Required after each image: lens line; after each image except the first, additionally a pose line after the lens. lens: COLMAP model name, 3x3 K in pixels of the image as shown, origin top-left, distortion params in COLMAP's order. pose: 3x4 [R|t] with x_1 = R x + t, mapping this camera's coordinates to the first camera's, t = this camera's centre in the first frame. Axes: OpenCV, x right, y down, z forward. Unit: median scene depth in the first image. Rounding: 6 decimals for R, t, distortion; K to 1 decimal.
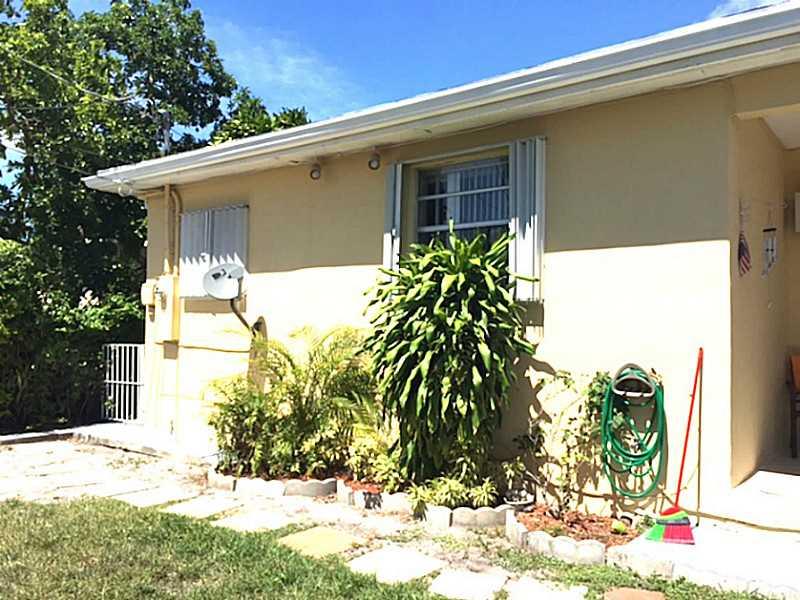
lens RADIAL K [[629.9, 0, 410.0], [0, 629.9, 304.9], [0, 0, 1]] dist [0.050113, -0.077964]
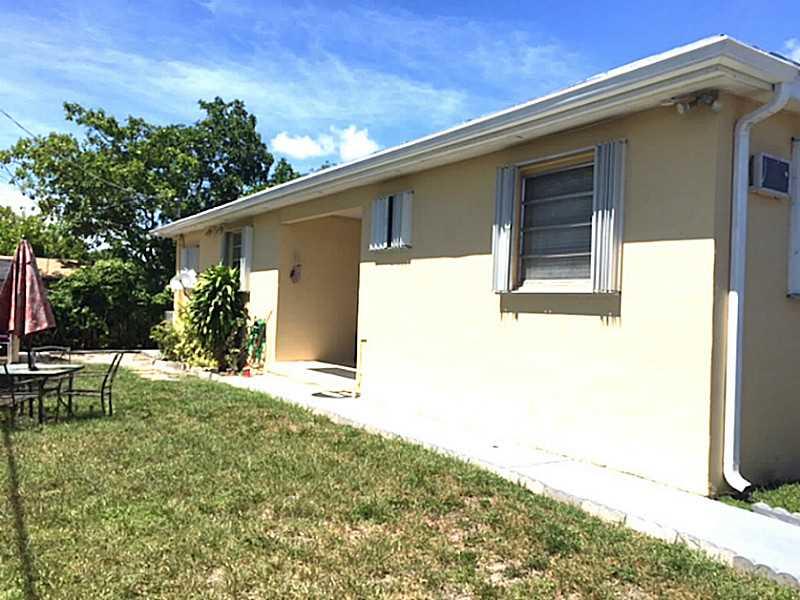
lens RADIAL K [[629.9, 0, 387.0], [0, 629.9, 299.6], [0, 0, 1]] dist [0.050113, -0.077964]
pose [[0.943097, 0.009362, -0.332387, 0.299540], [-0.004460, 0.999870, 0.015507, -0.002929], [0.332489, -0.013142, 0.943016, -0.229065]]
